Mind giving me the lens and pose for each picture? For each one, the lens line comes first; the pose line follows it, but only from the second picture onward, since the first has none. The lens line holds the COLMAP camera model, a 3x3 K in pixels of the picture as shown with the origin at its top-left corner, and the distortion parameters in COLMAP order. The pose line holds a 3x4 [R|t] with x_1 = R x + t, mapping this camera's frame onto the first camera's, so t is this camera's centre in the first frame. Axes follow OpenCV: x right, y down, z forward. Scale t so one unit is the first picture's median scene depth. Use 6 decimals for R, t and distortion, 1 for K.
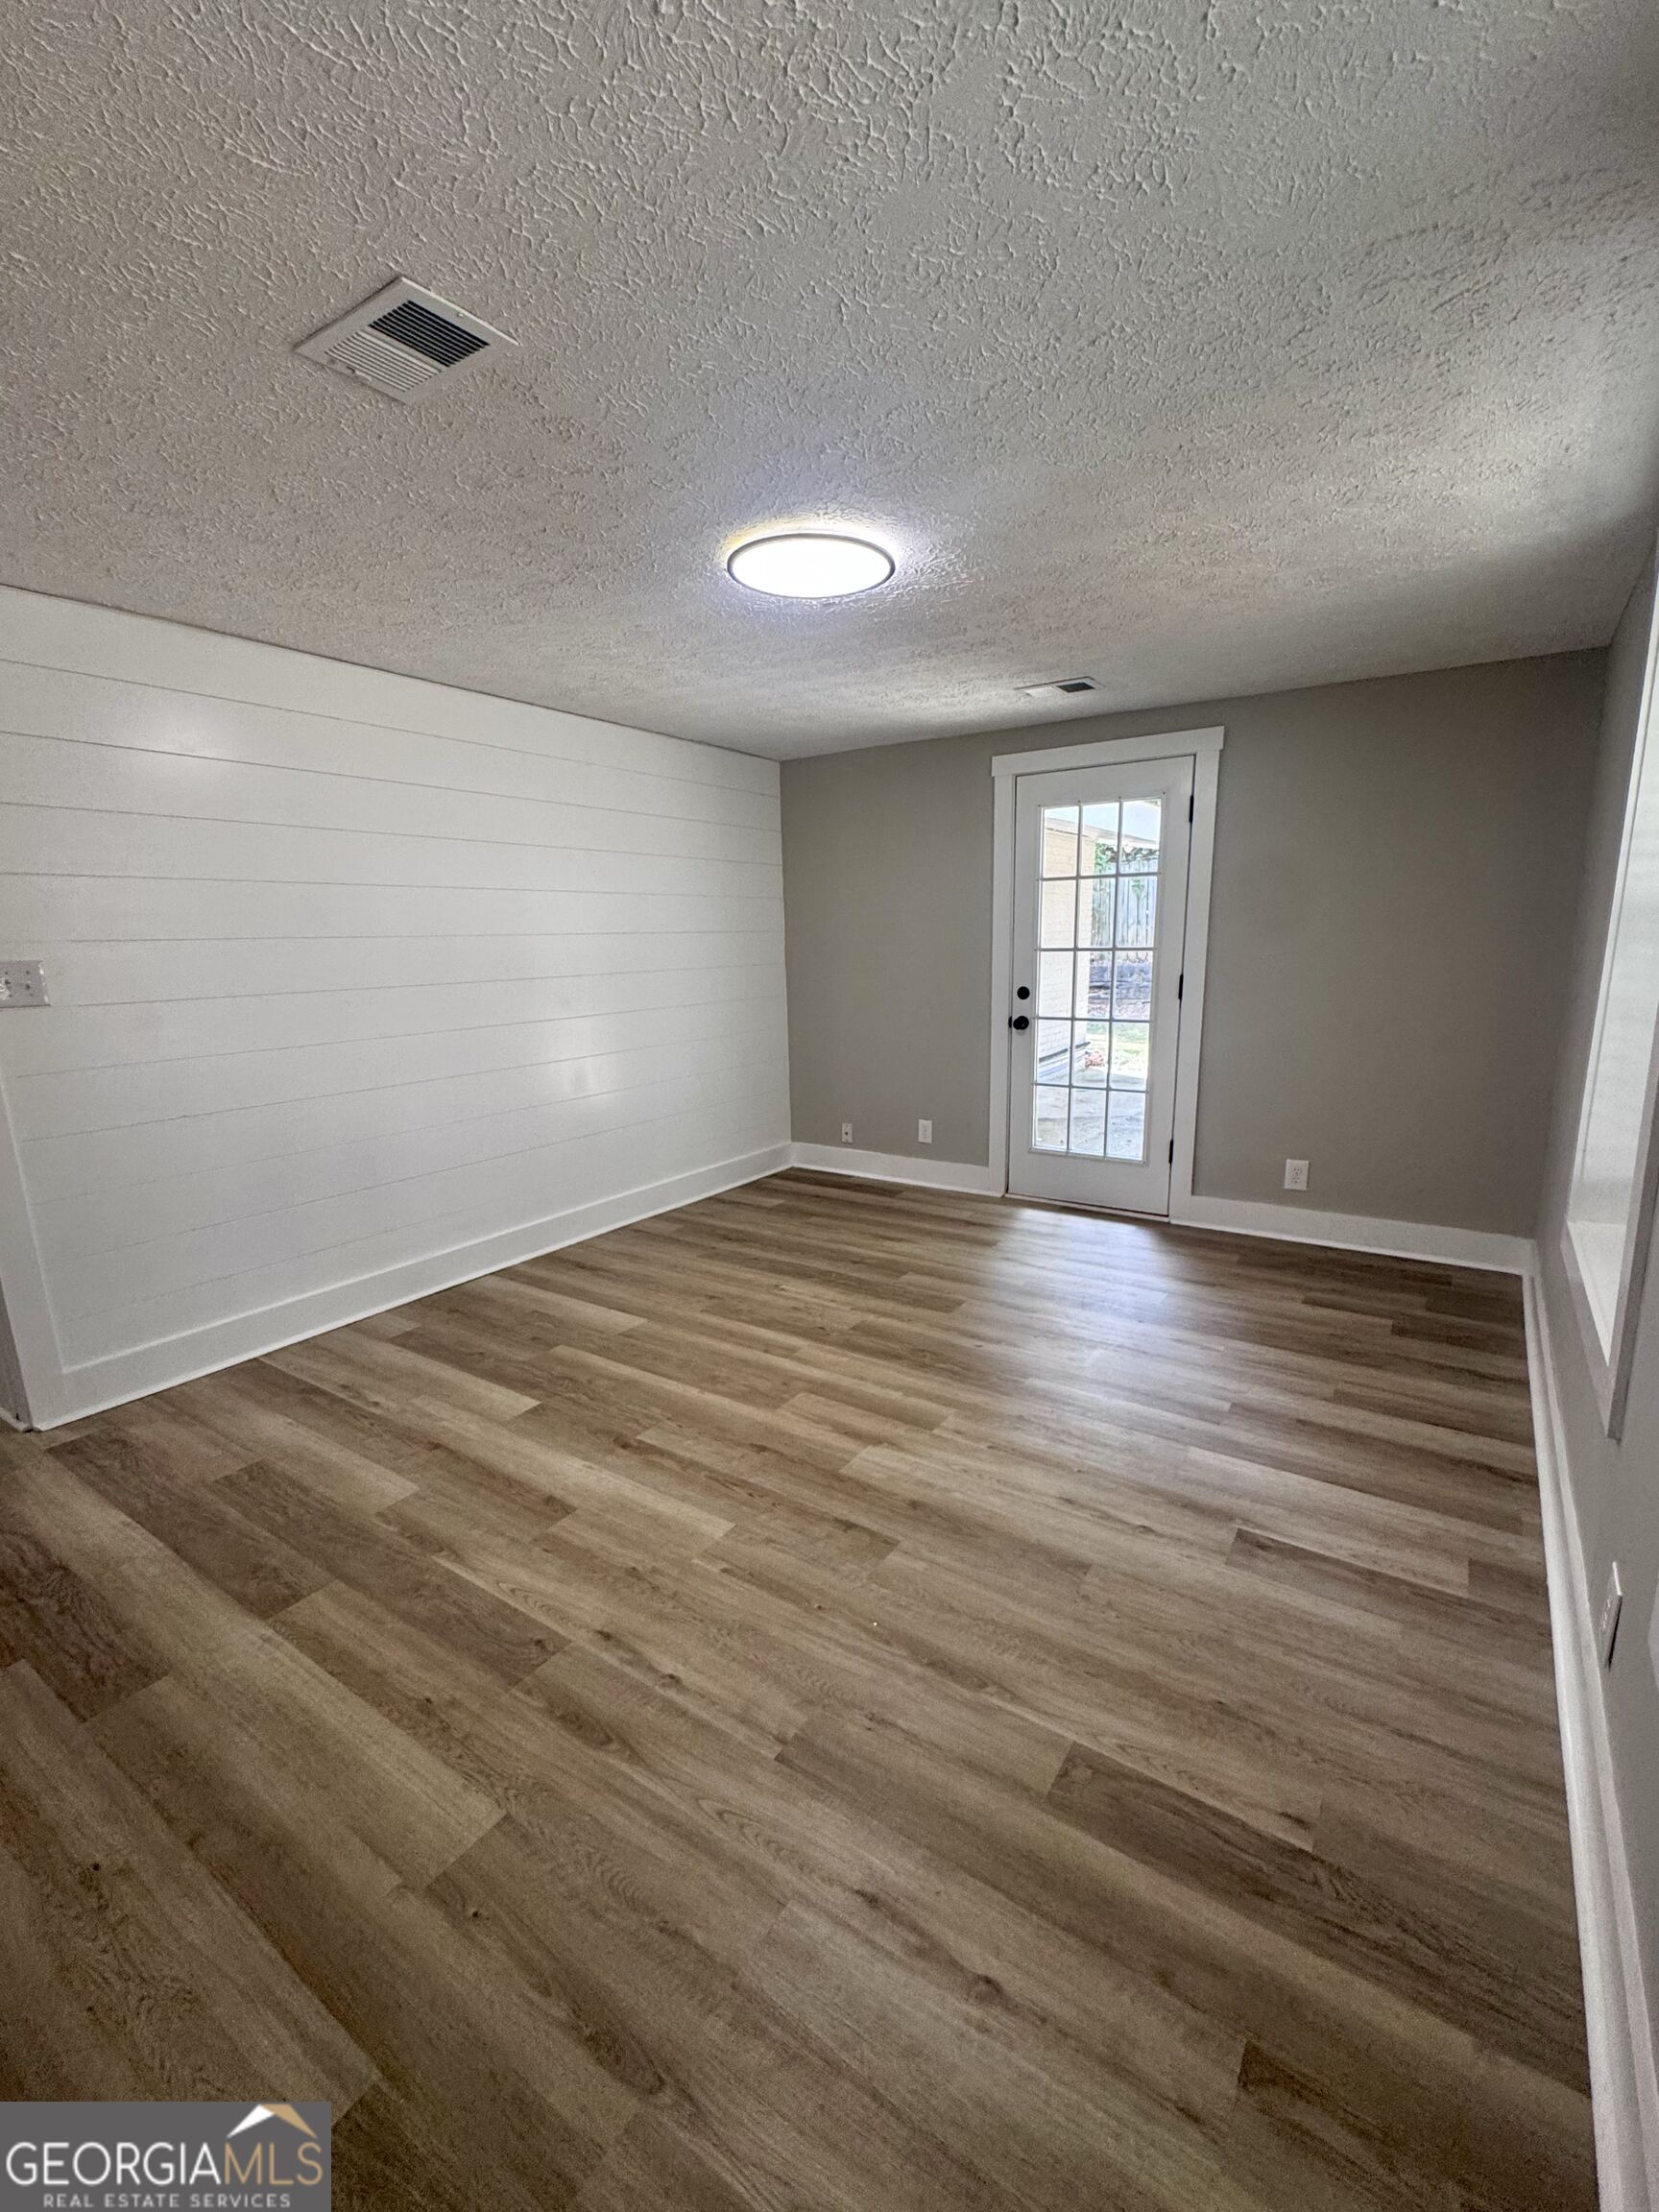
lens RADIAL K [[939.4, 0, 831.9], [0, 939.4, 1141.7], [0, 0, 1]] dist [-0.002068, -0.000427]
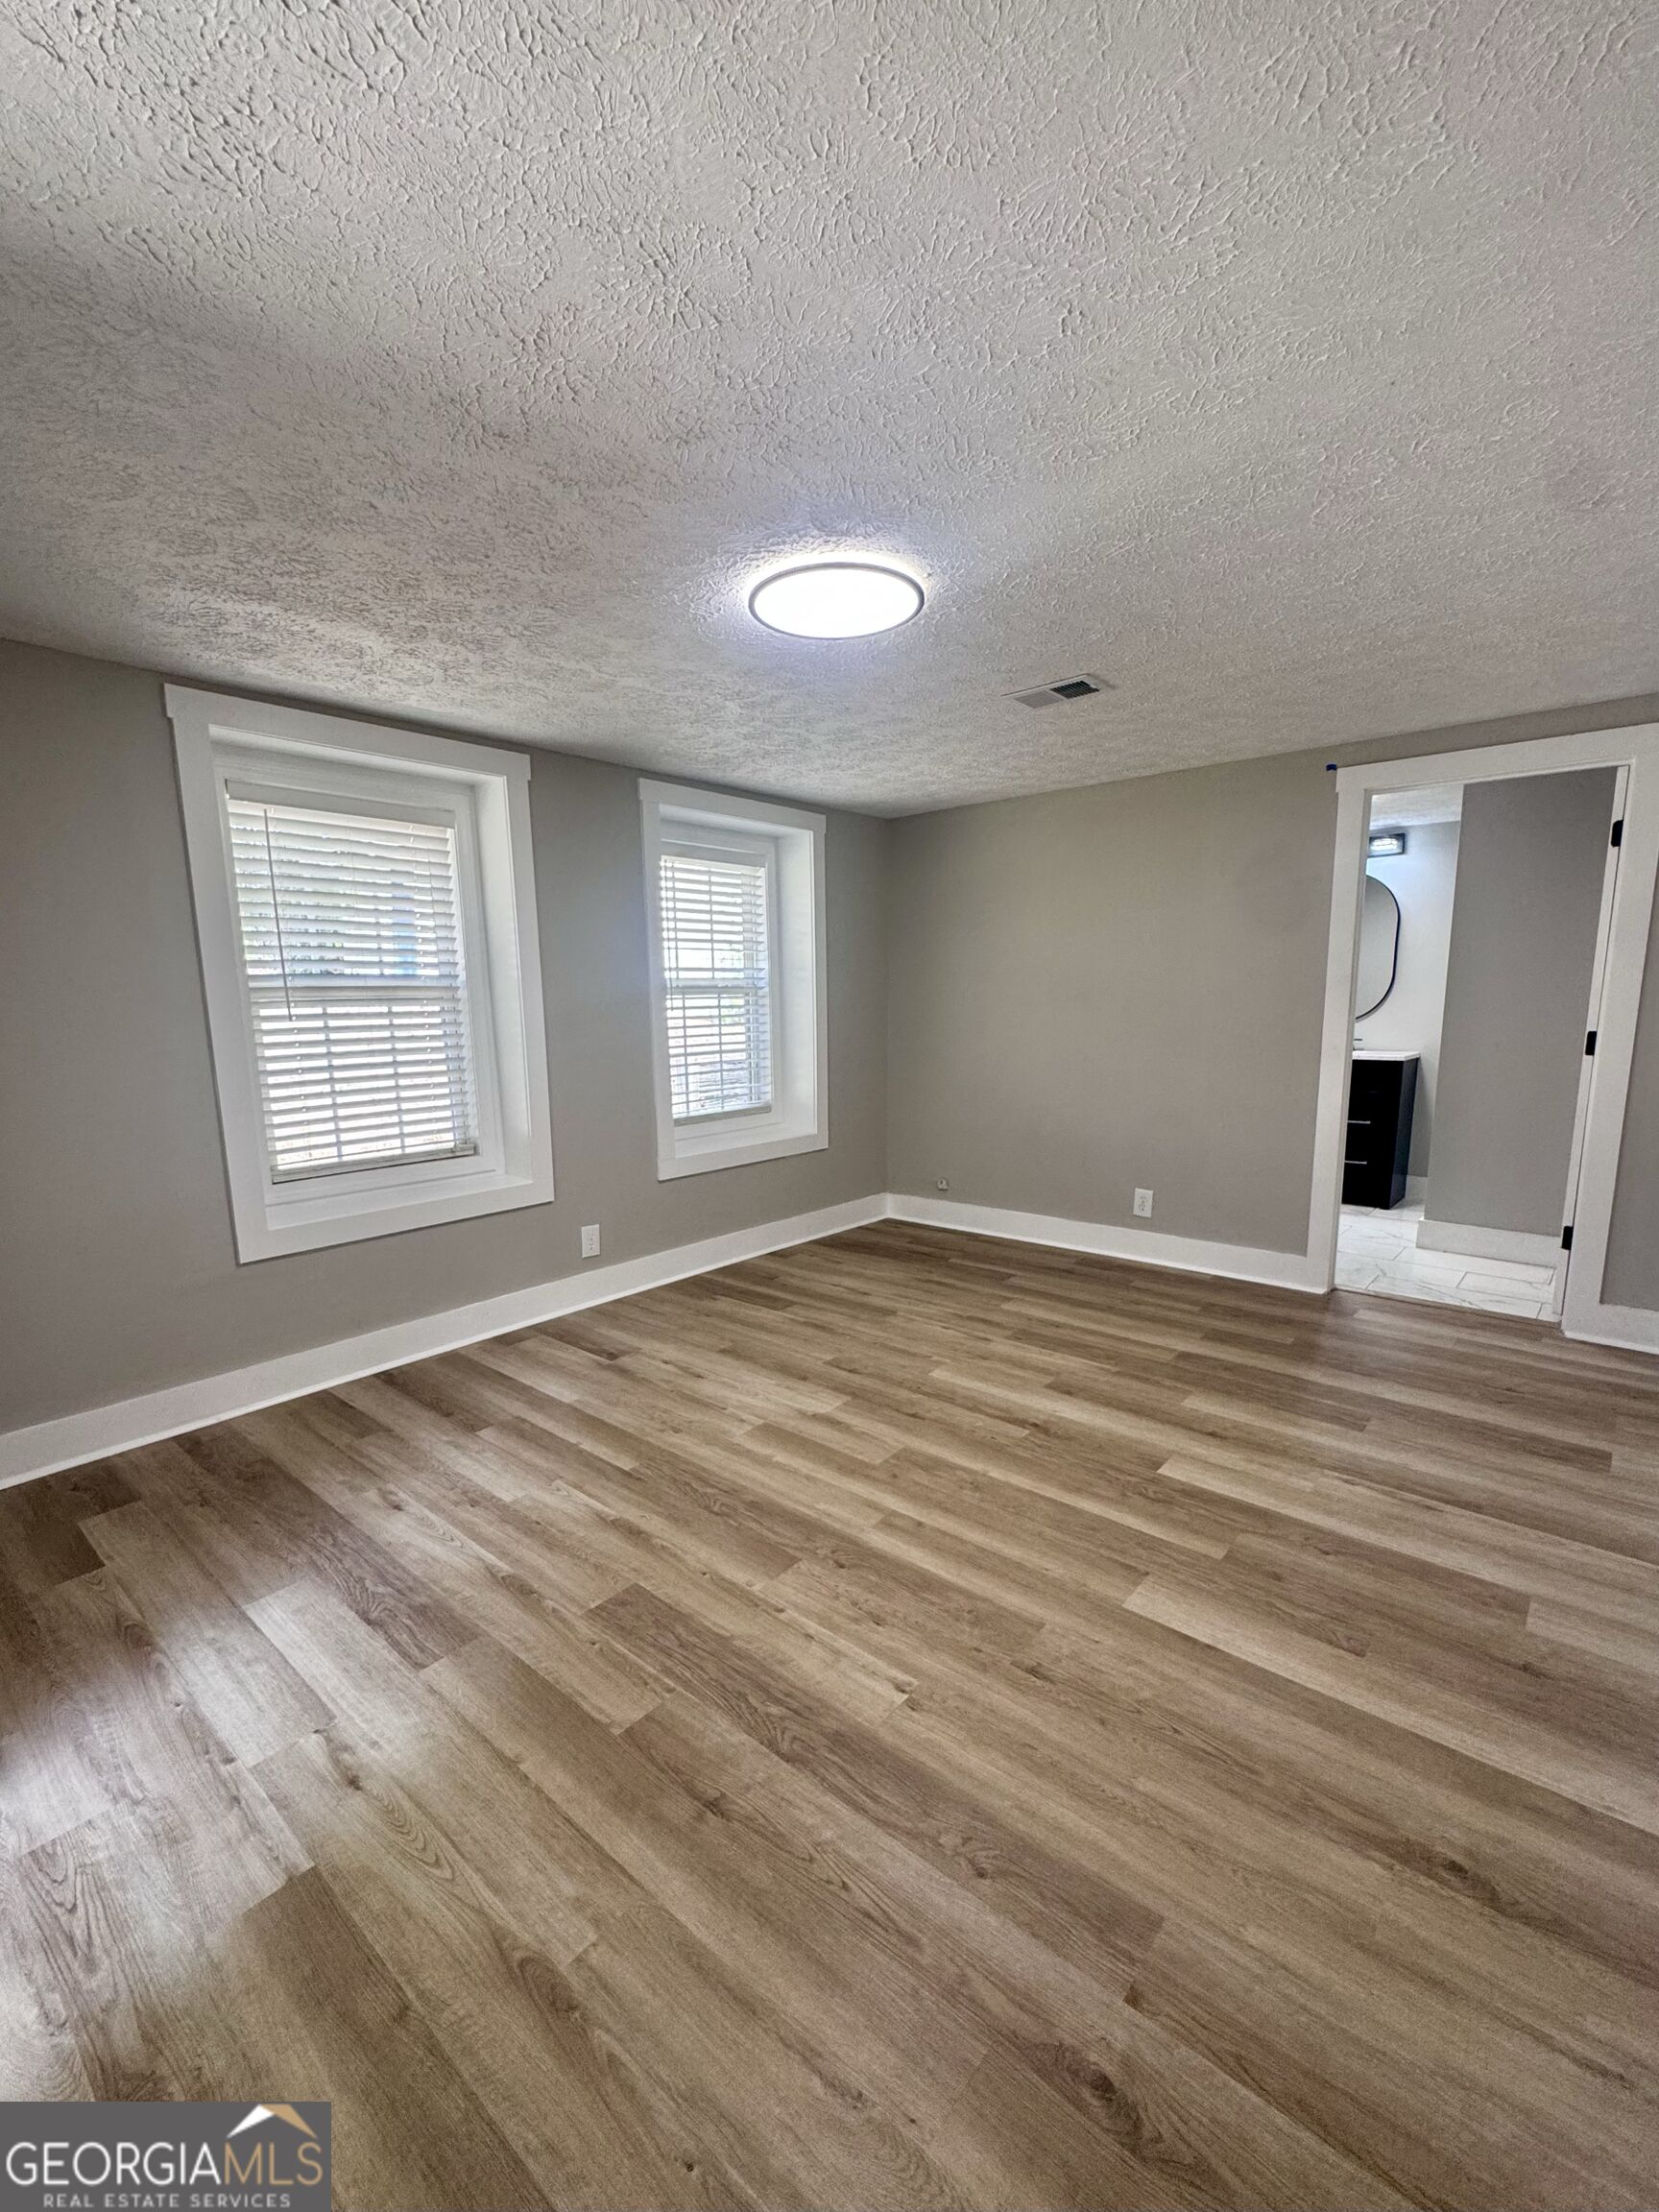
lens RADIAL K [[939.5, 0, 833.8], [0, 939.5, 1151.4], [0, 0, 1]] dist [-0.005140, 0.000236]
pose [[-0.993402, 0.015369, 0.113647, -0.100895], [0.056918, 0.926385, 0.372252, -0.375762], [-0.099560, 0.376265, -0.921147, 1.746634]]
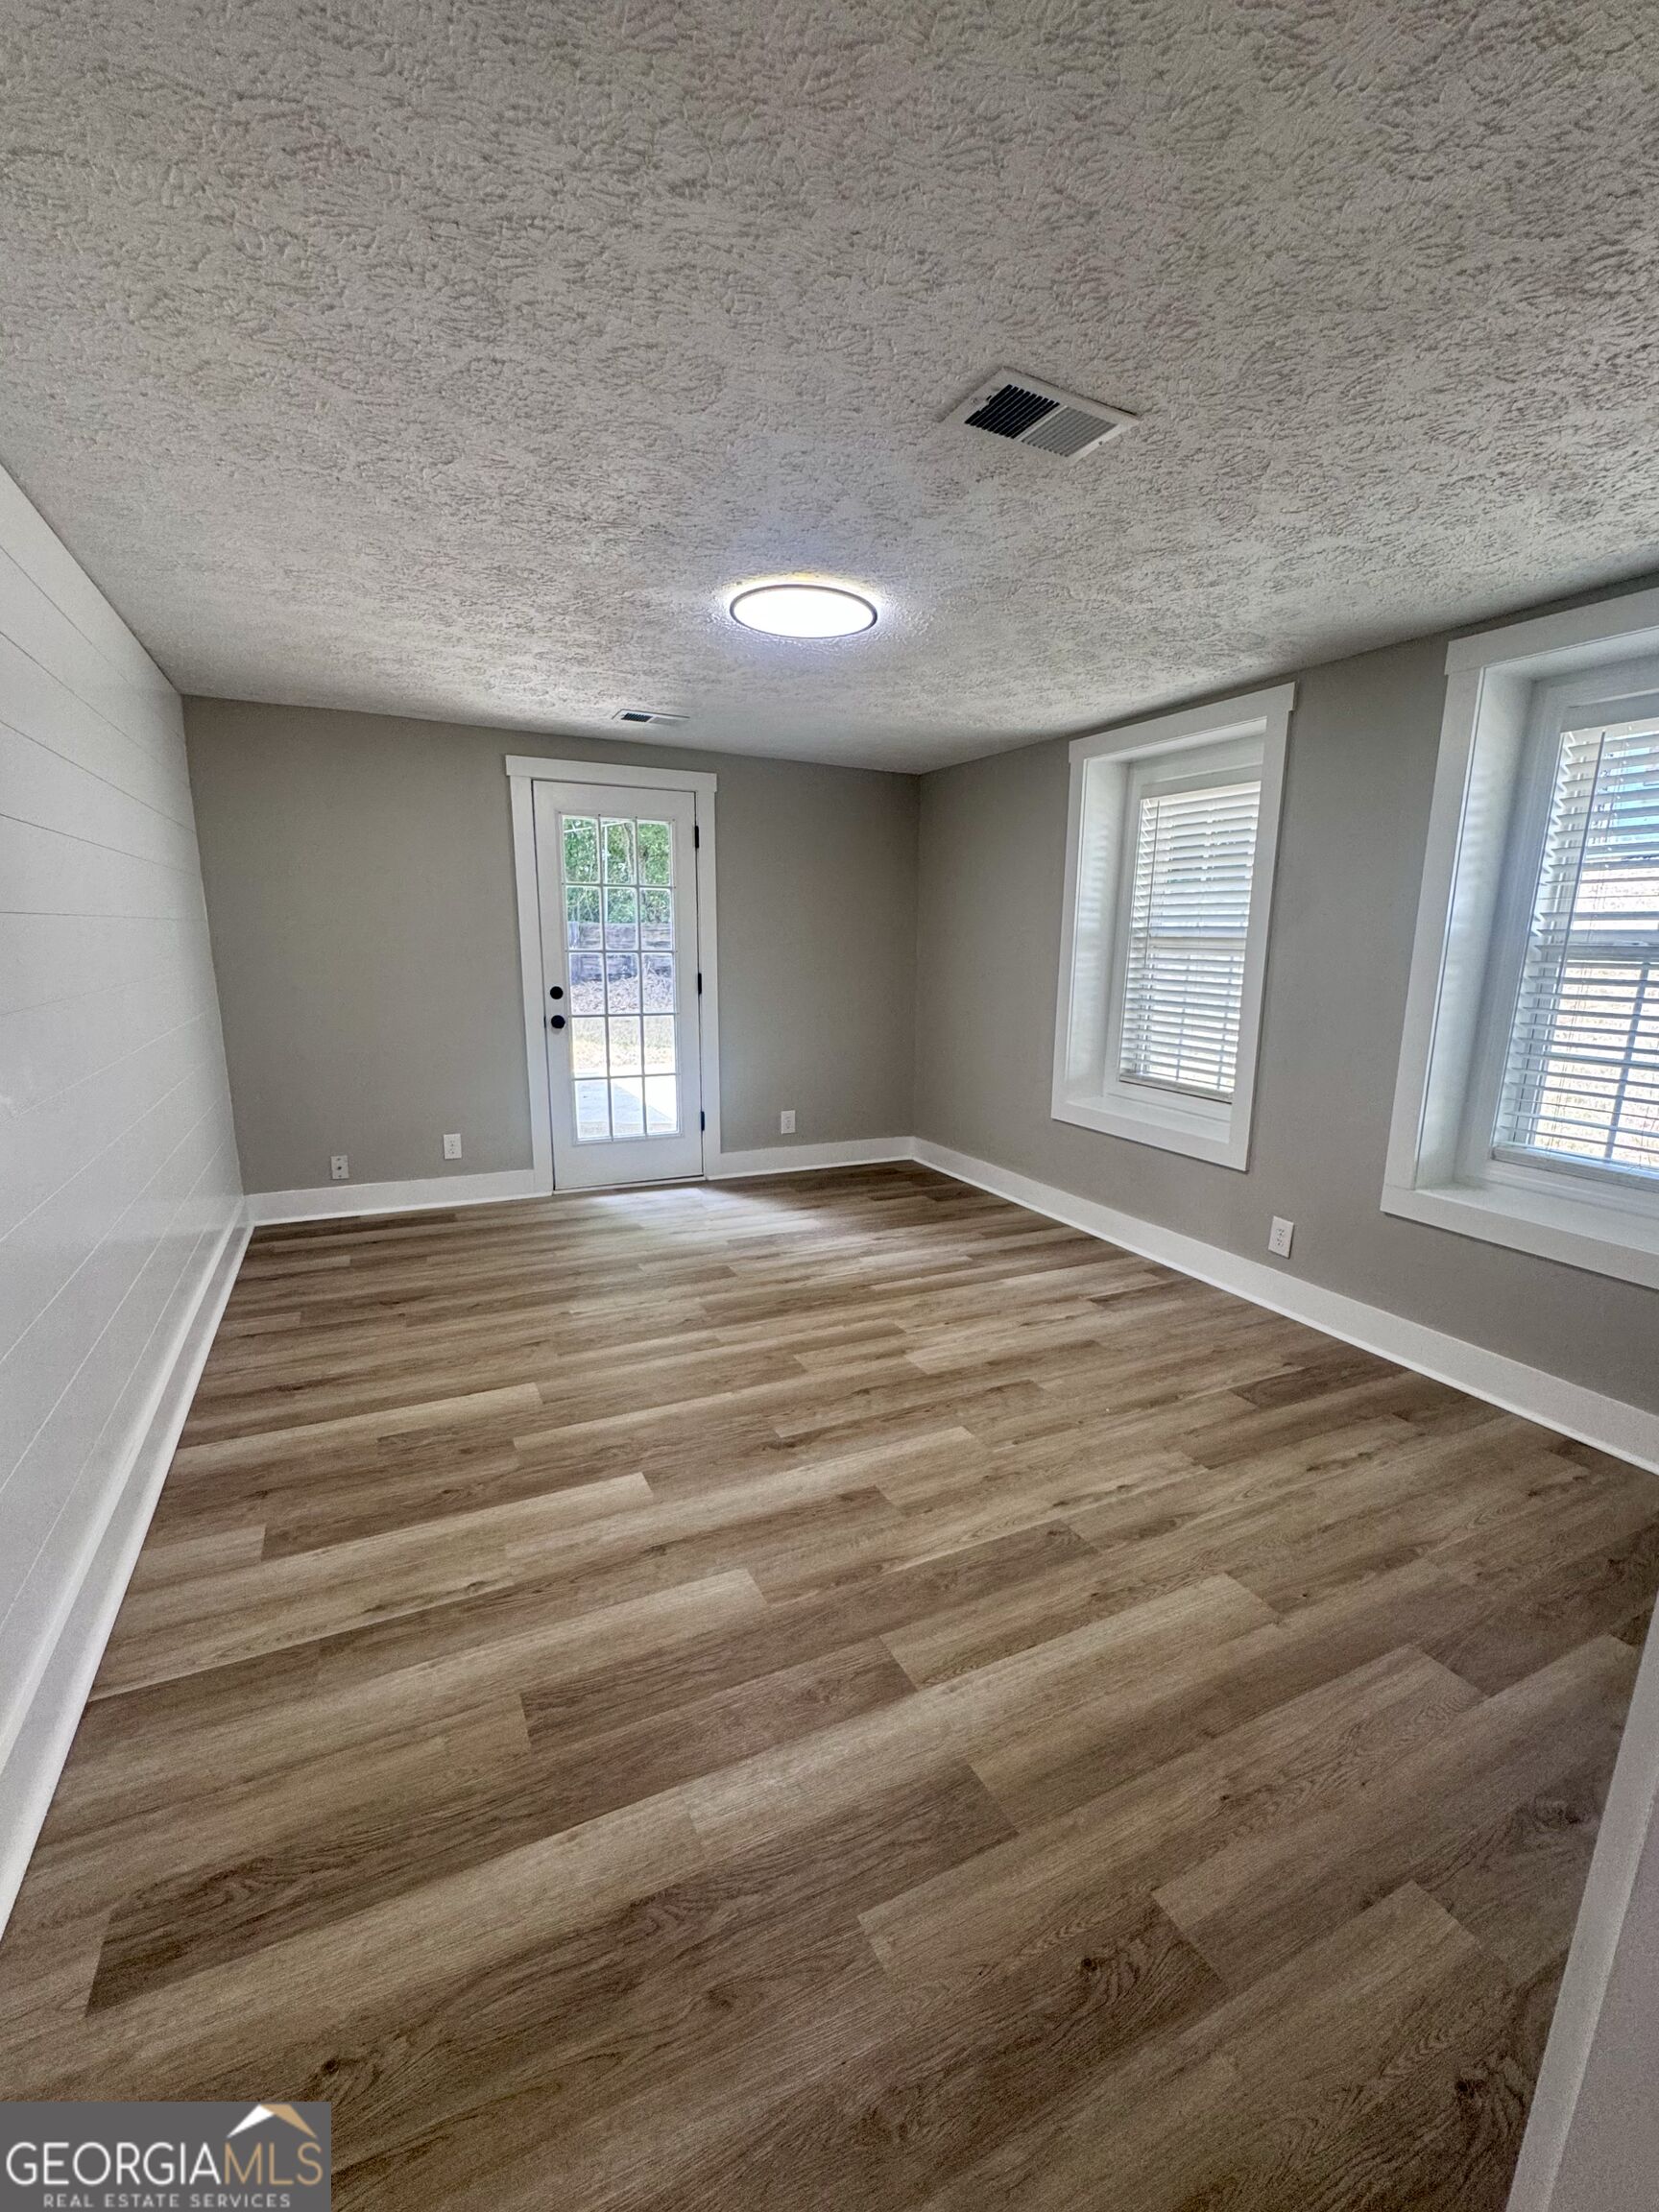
lens RADIAL K [[939.4, 0, 831.9], [0, 939.4, 1141.7], [0, 0, 1]] dist [-0.002068, -0.000427]
pose [[0.496582, -0.159037, 0.853296, -0.896959], [0.161415, 0.982843, 0.089246, -0.067313], [-0.852849, 0.093417, 0.513733, 0.376938]]
